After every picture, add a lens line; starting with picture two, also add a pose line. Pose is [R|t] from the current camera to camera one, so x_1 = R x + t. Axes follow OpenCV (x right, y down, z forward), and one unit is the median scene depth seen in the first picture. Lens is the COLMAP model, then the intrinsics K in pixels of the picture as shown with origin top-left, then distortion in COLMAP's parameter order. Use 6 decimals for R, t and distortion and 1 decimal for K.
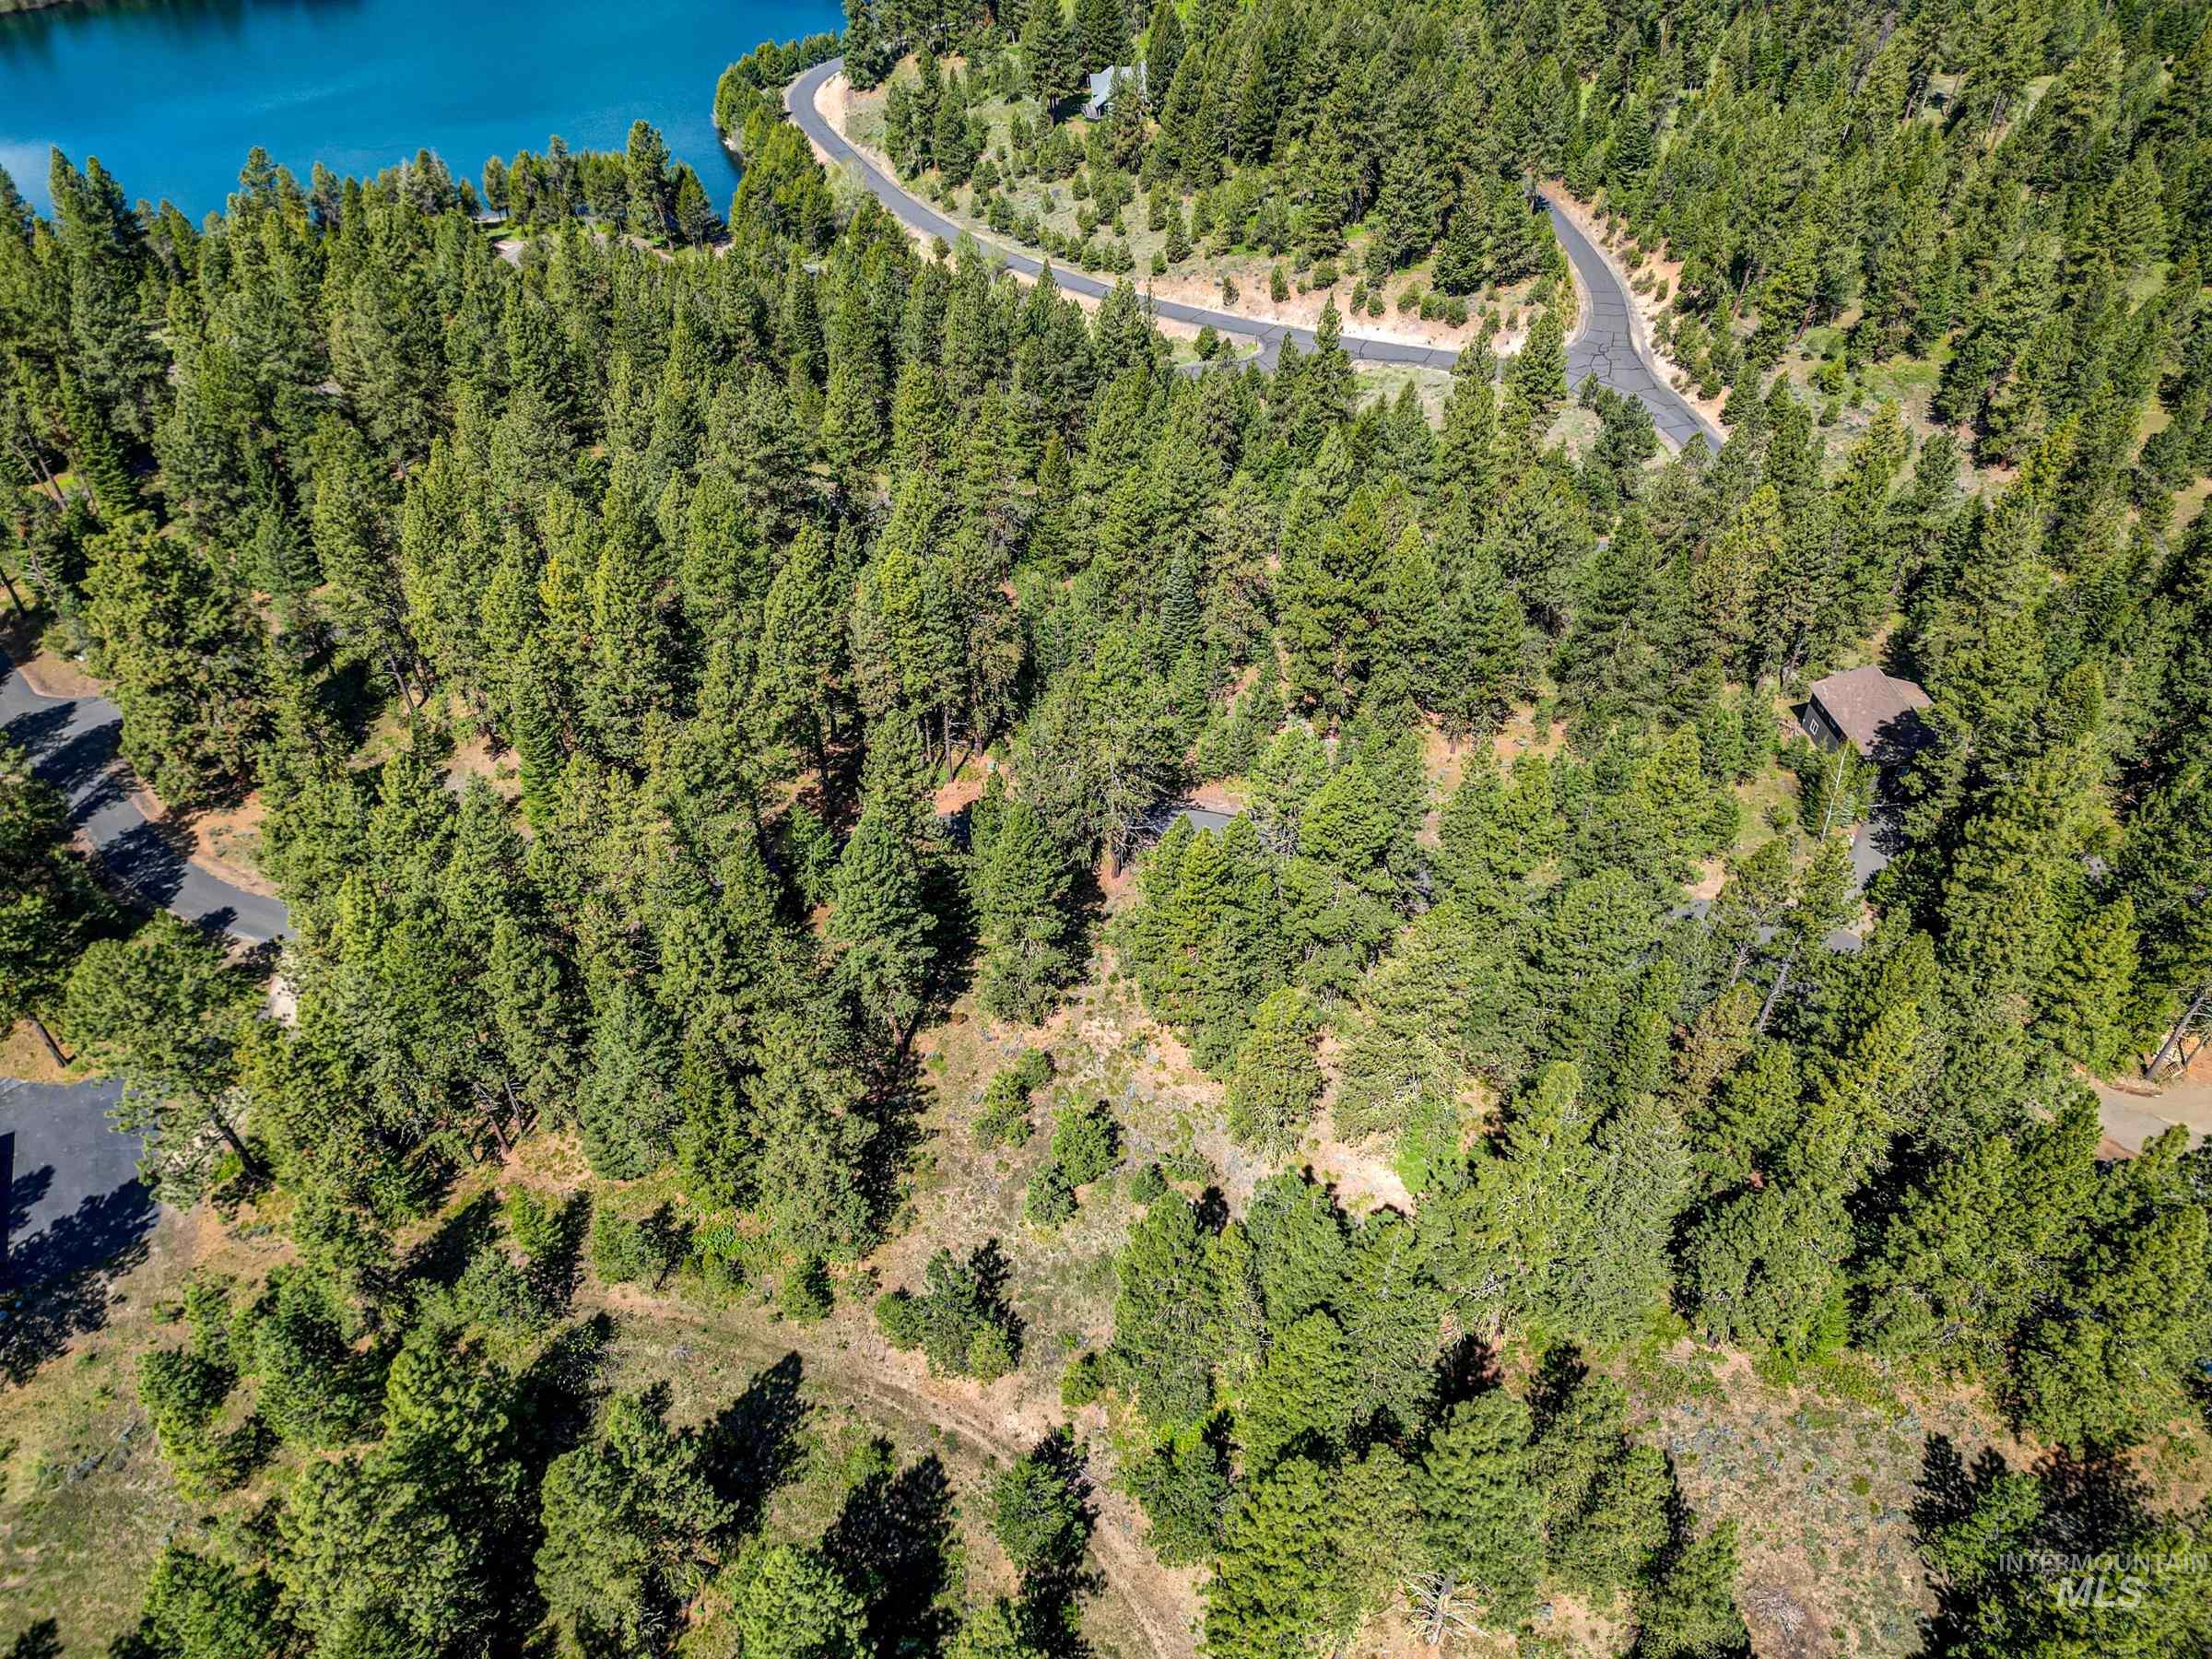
lens RADIAL K [[1527.1, 0, 1120.0], [0, 1527.1, 852.4], [0, 0, 1]] dist [0.067266, -0.054058]
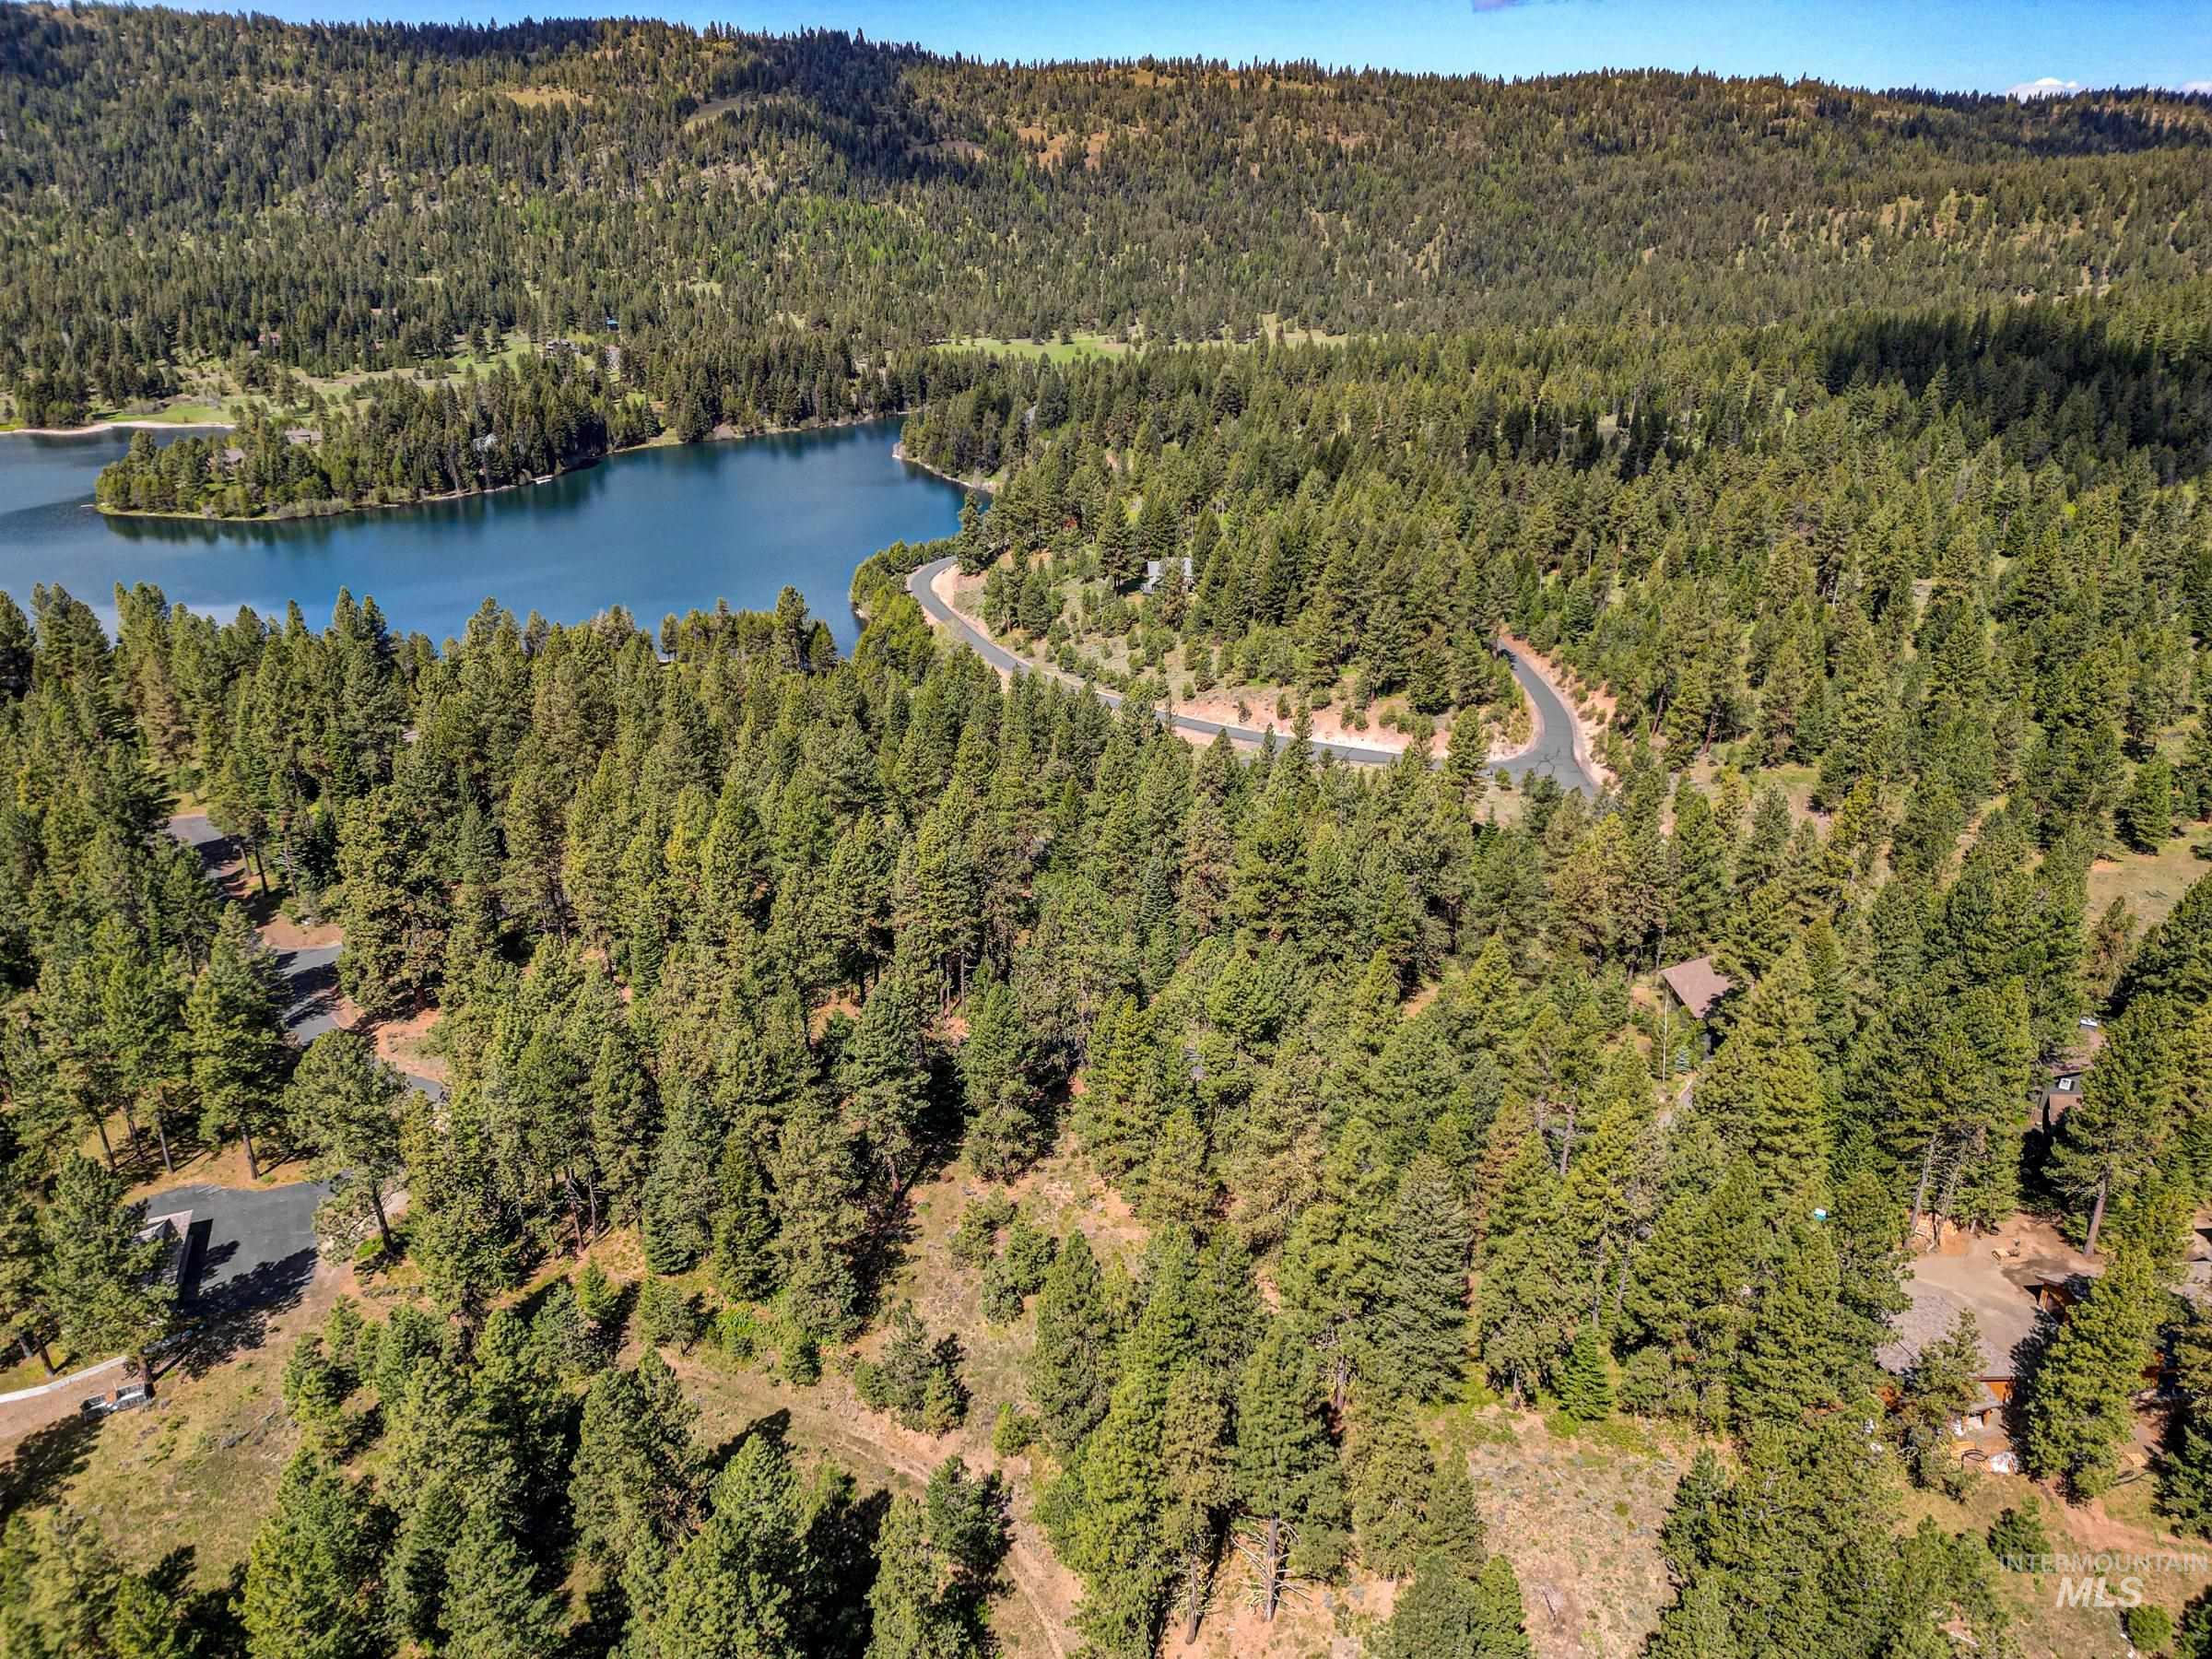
lens RADIAL K [[1527.1, 0, 1112.5], [0, 1527.1, 880.6], [0, 0, 1]] dist [0.067266, -0.054058]
pose [[0.997148, 0.031679, -0.068506, 0.099858], [-0.049860, 0.957885, -0.282790, 0.208496], [0.056662, 0.285399, 0.956732, -0.238083]]
